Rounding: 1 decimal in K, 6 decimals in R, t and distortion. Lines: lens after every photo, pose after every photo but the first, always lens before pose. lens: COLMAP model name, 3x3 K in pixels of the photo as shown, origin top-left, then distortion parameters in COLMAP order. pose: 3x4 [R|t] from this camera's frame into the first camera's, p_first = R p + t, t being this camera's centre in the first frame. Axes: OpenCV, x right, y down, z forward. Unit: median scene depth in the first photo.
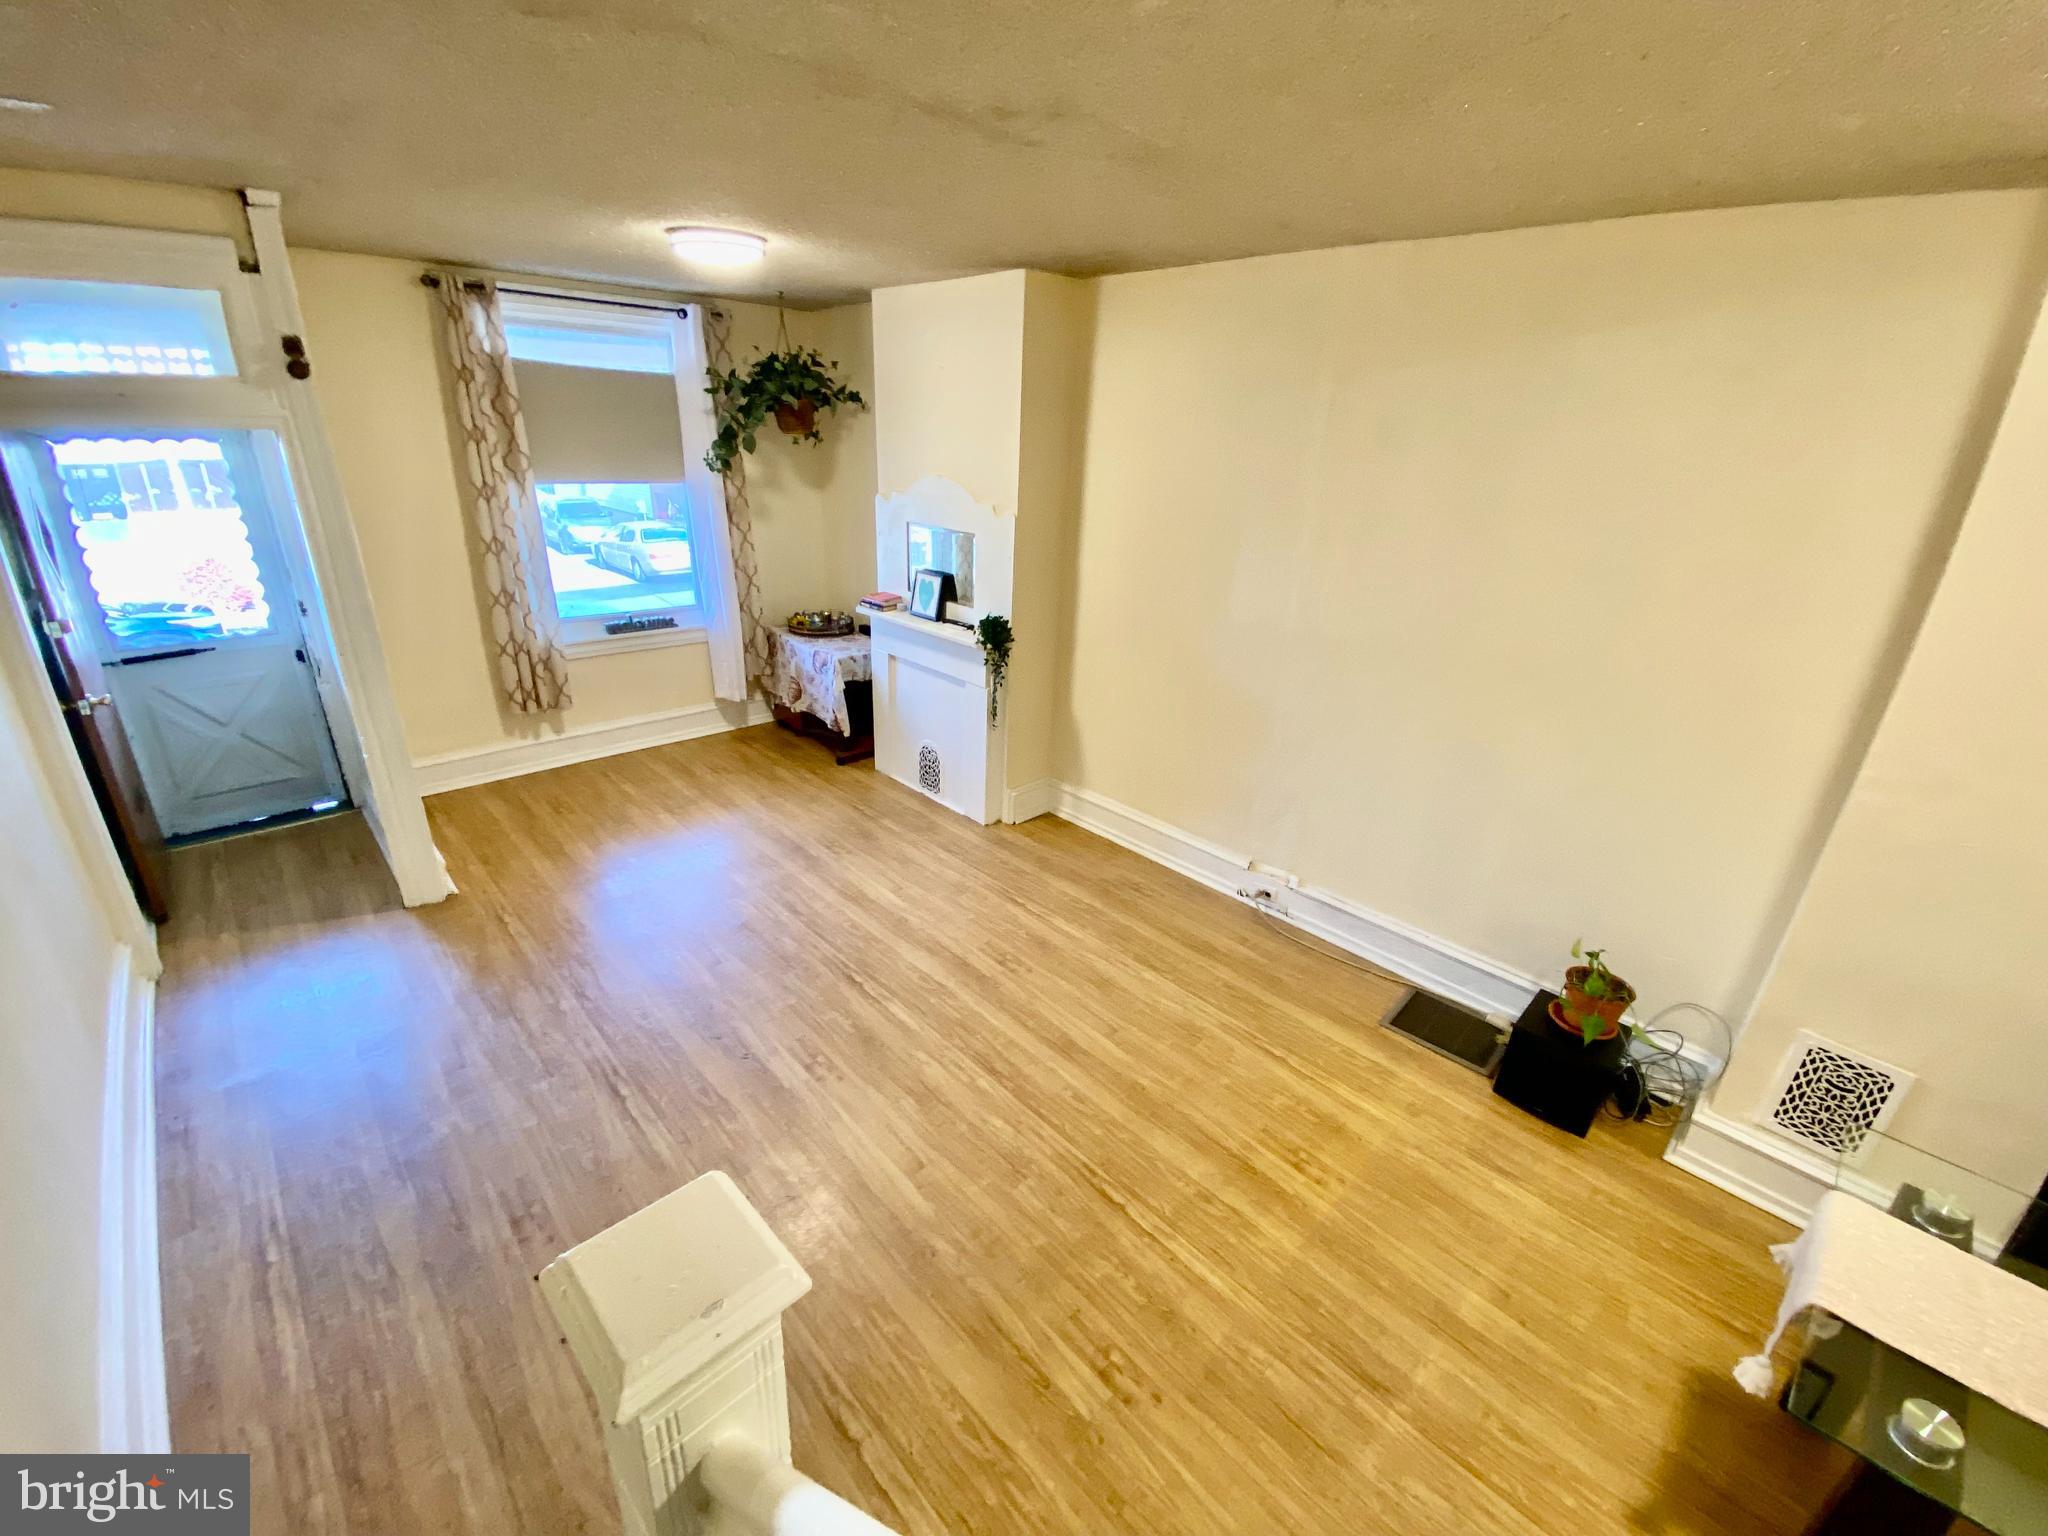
lens RADIAL K [[839.3, 0, 1039.9], [0, 839.3, 756.9], [0, 0, 1]] dist [-0.006839, -0.006233]
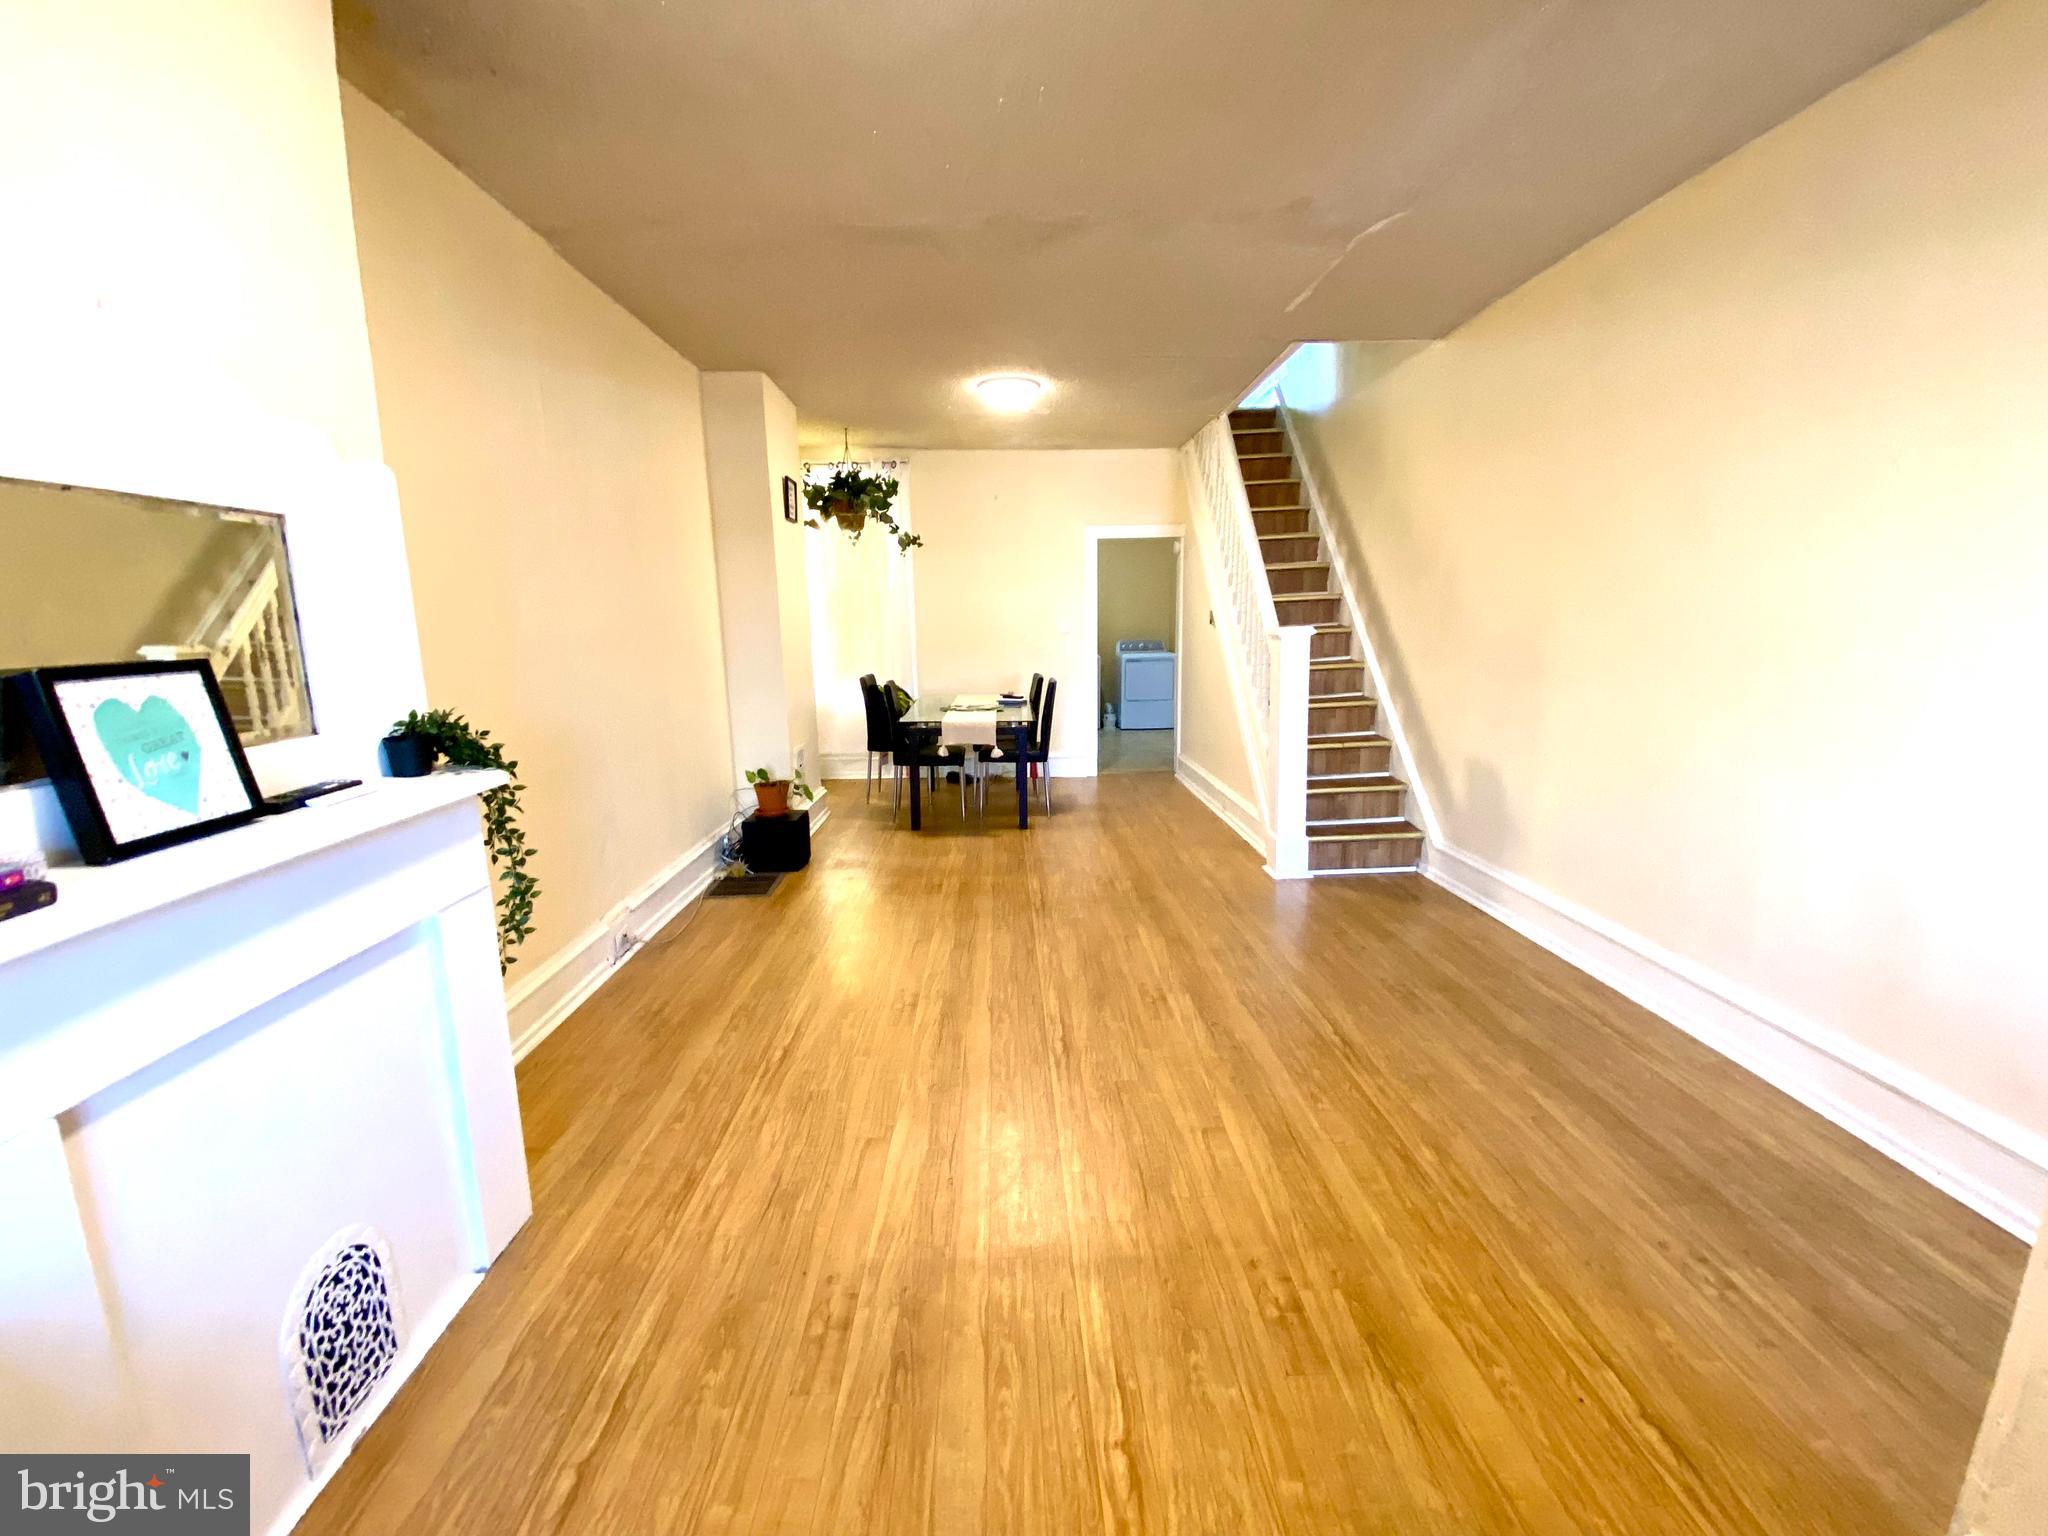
lens RADIAL K [[827.8, 0, 1035.1], [0, 827.8, 765.2], [0, 0, 1]] dist [0.002921, 0.000105]
pose [[-0.743689, -0.146096, 0.652367, -0.625376], [0.235076, 0.856363, 0.459763, -0.307456], [-0.625832, 0.495276, -0.602524, 1.254769]]
